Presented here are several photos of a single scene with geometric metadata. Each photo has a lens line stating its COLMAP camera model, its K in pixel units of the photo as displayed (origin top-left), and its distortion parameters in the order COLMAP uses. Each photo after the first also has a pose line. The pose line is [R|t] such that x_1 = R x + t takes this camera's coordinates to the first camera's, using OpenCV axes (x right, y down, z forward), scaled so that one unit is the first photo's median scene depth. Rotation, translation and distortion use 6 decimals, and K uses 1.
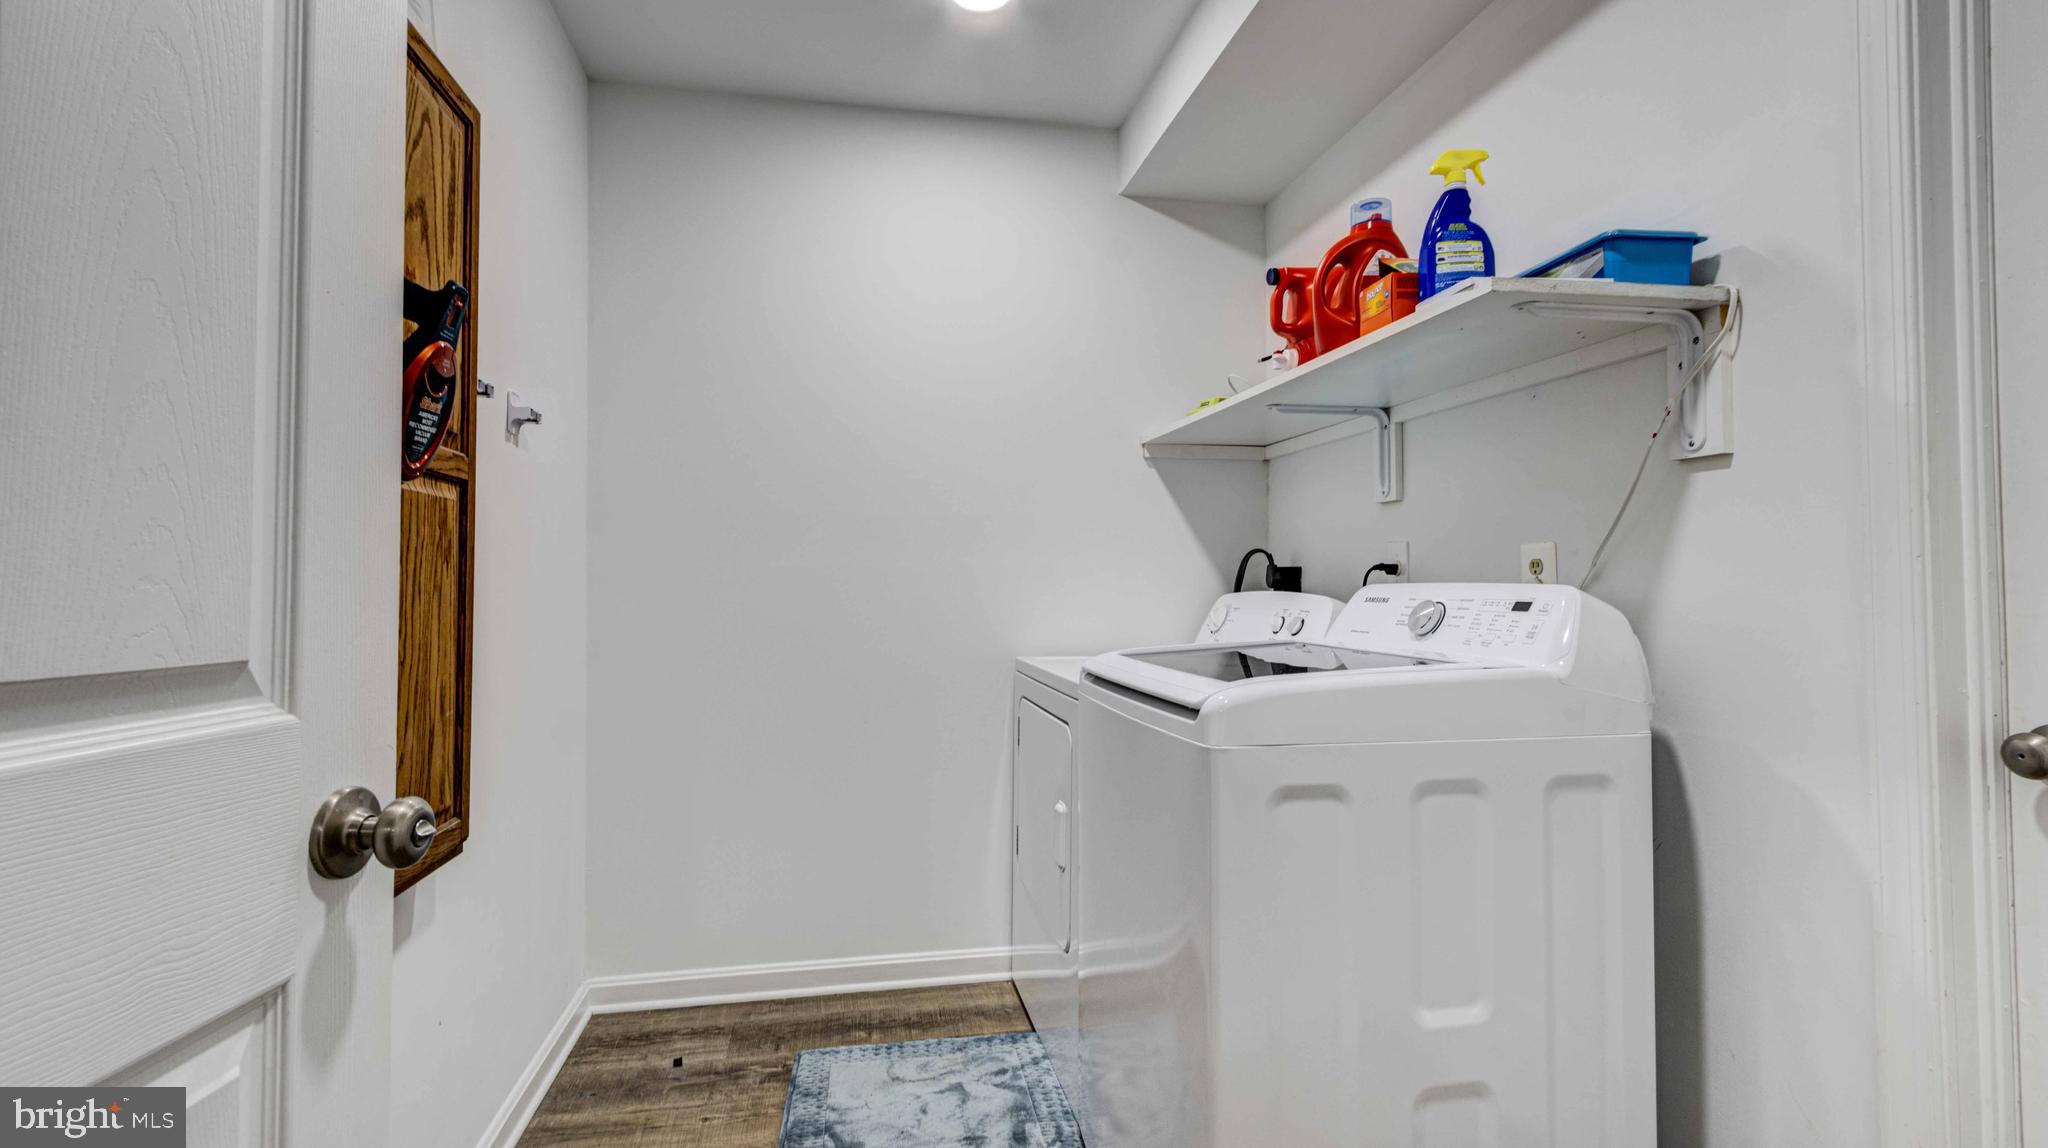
lens RADIAL K [[938.2, 0, 1010.0], [0, 938.2, 560.1], [0, 0, 1]] dist [0.004697, 0.000261]
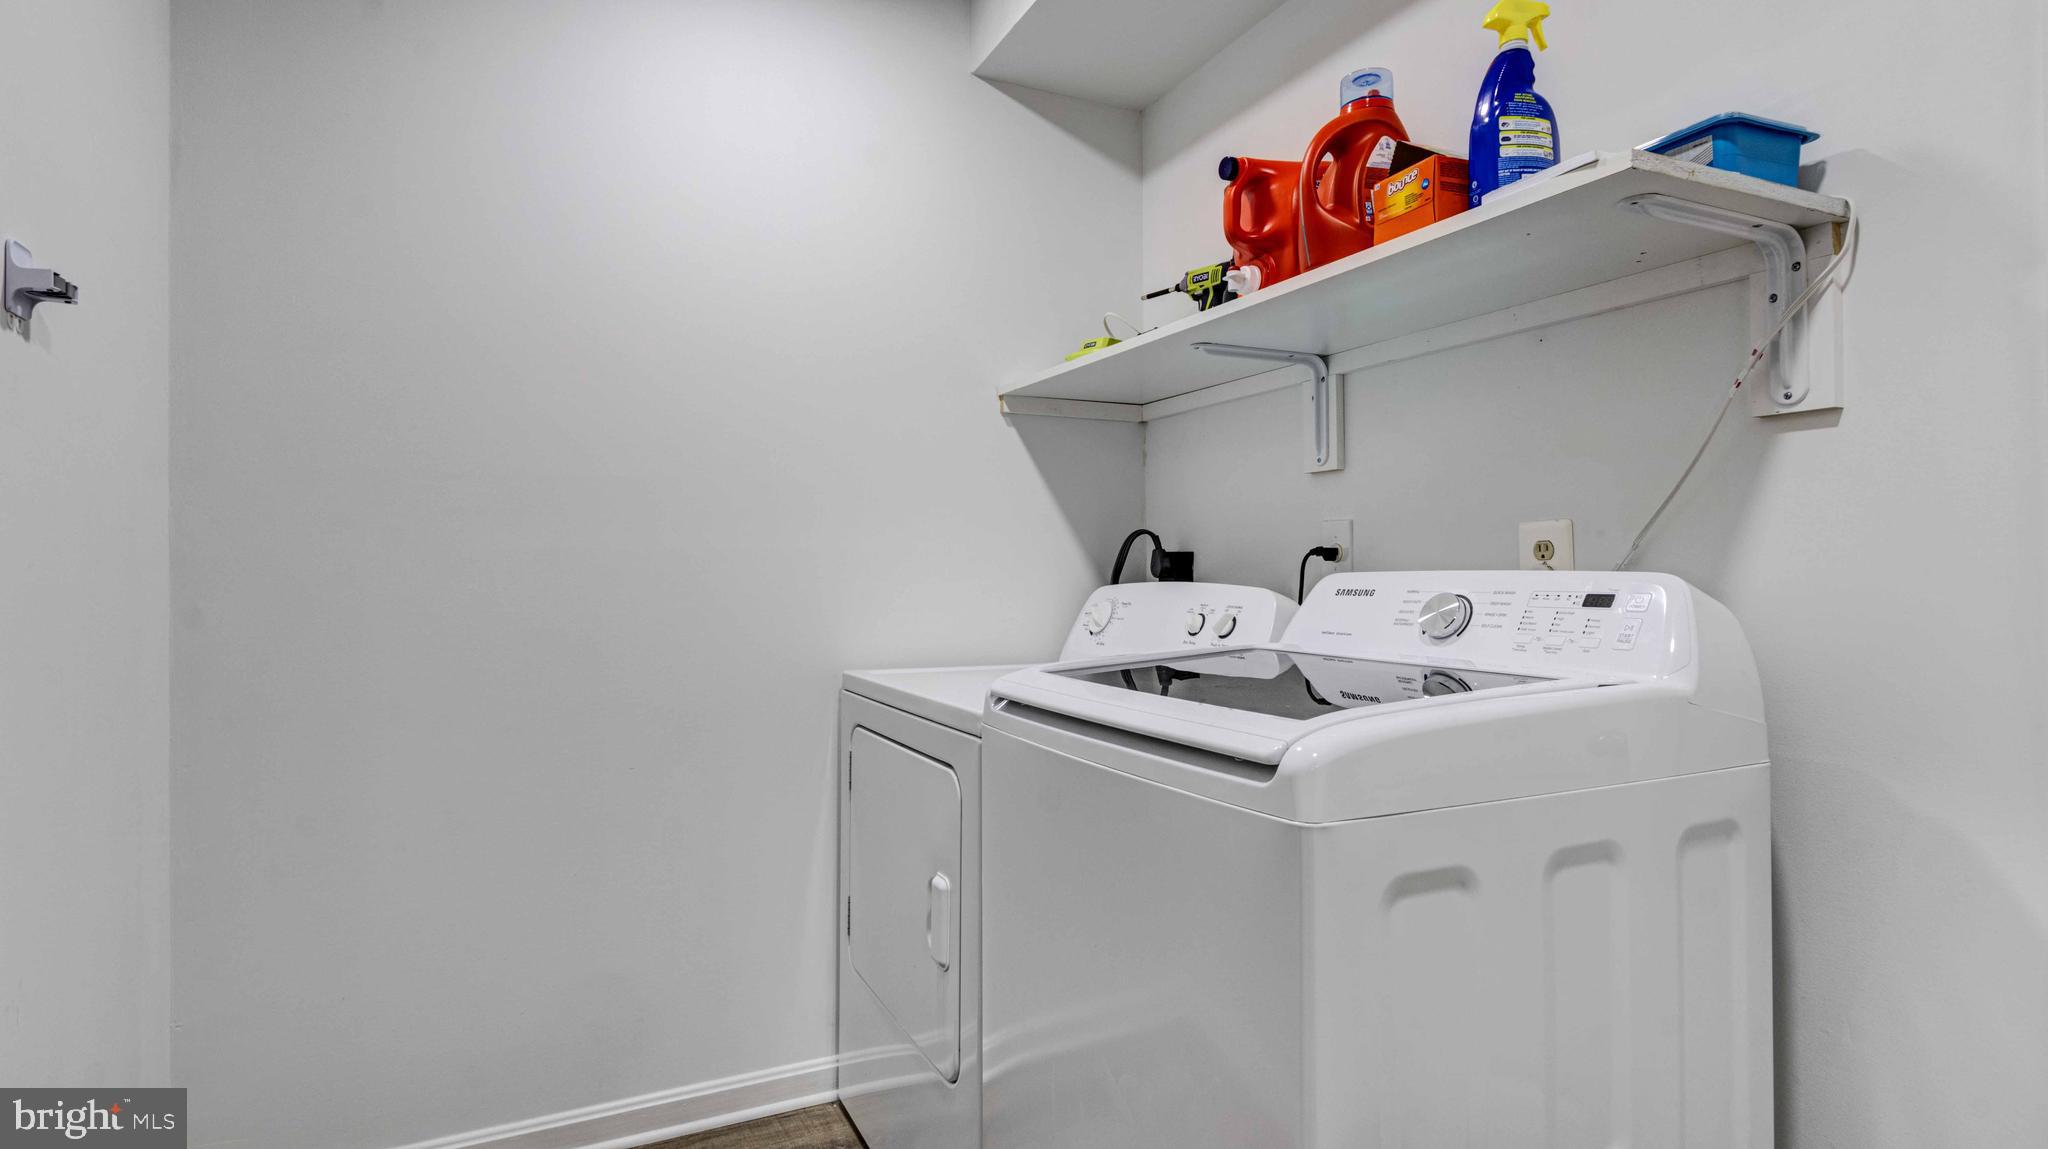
lens RADIAL K [[1049.8, 0, 1022.0], [0, 1049.8, 557.6], [0, 0, 1]] dist [0.005086, 0.000487]
pose [[0.967234, 0.000116, 0.253887, -0.101643], [-0.002742, 0.999946, 0.009990, 0.005398], [-0.253872, -0.010358, 0.967182, 0.224565]]
